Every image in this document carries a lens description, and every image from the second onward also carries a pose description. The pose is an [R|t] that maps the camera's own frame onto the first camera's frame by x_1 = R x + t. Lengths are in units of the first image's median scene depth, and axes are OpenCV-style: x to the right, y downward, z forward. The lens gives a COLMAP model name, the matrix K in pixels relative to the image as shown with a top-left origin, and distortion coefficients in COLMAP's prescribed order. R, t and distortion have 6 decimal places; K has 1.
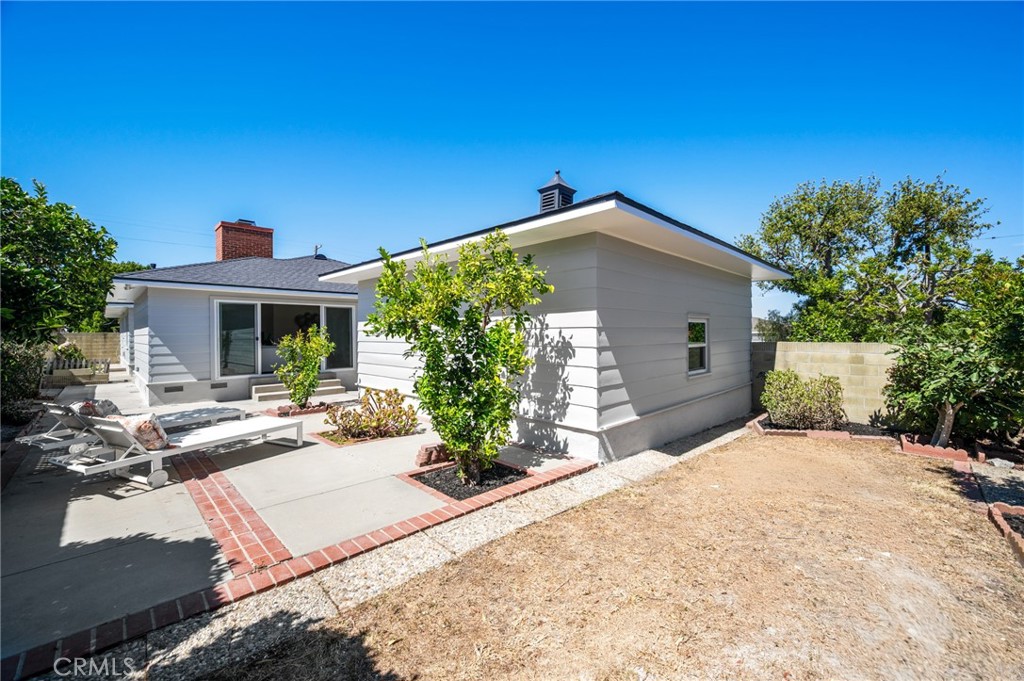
lens RADIAL K [[413.5, 0, 513.8], [0, 413.5, 334.6], [0, 0, 1]] dist [-0.001648, -0.000128]
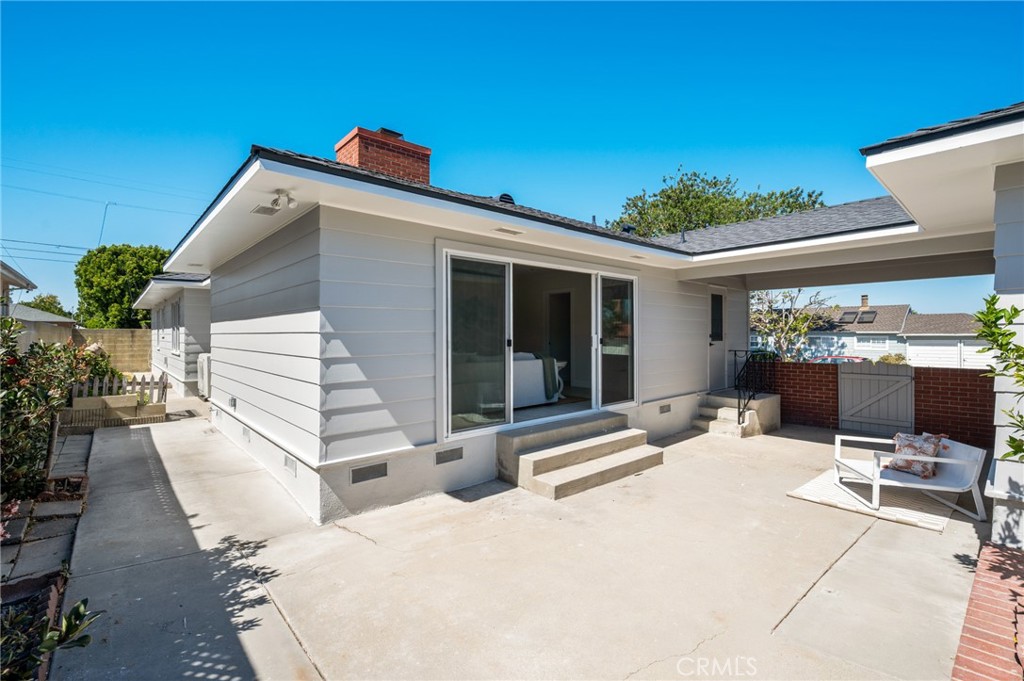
lens RADIAL K [[454.6, 0, 506.7], [0, 454.6, 336.5], [0, 0, 1]] dist [-0.003474, -0.000363]
pose [[0.997816, 0.007222, -0.065652, -0.598082], [-0.006986, 0.999968, 0.003816, 0.001190], [0.065678, -0.003349, 0.997835, 0.521902]]
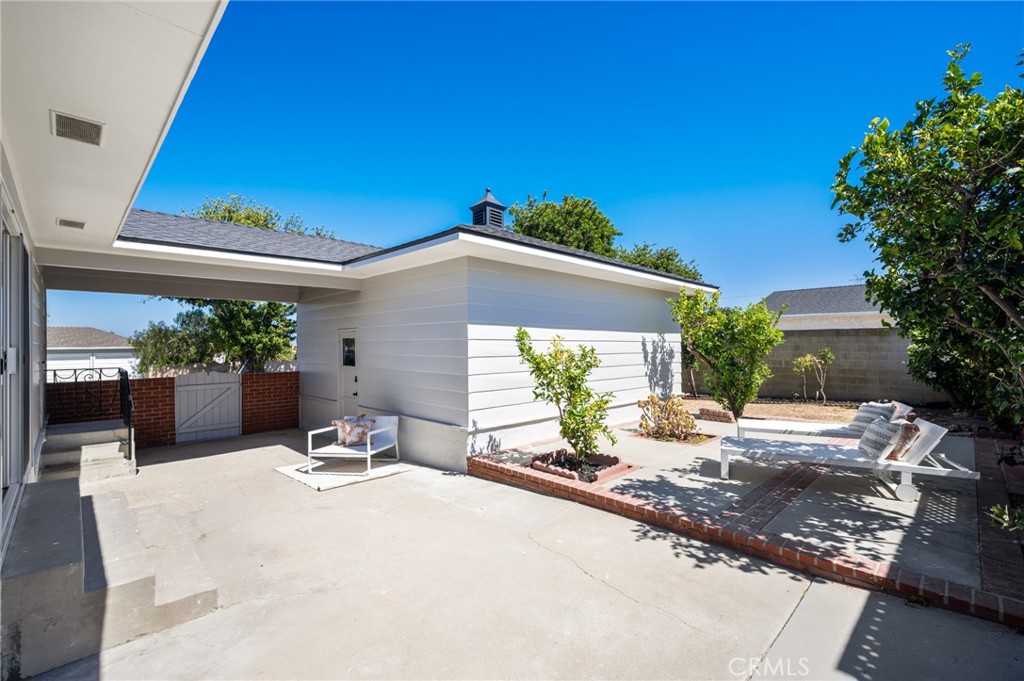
lens RADIAL K [[454.6, 0, 509.9], [0, 454.6, 344.7], [0, 0, 1]] dist [-0.003474, -0.000363]
pose [[0.008830, 0.007656, 0.999932, -0.772436], [0.007721, 0.999940, -0.007724, 0.002439], [-0.999931, 0.007789, 0.008770, 0.697199]]
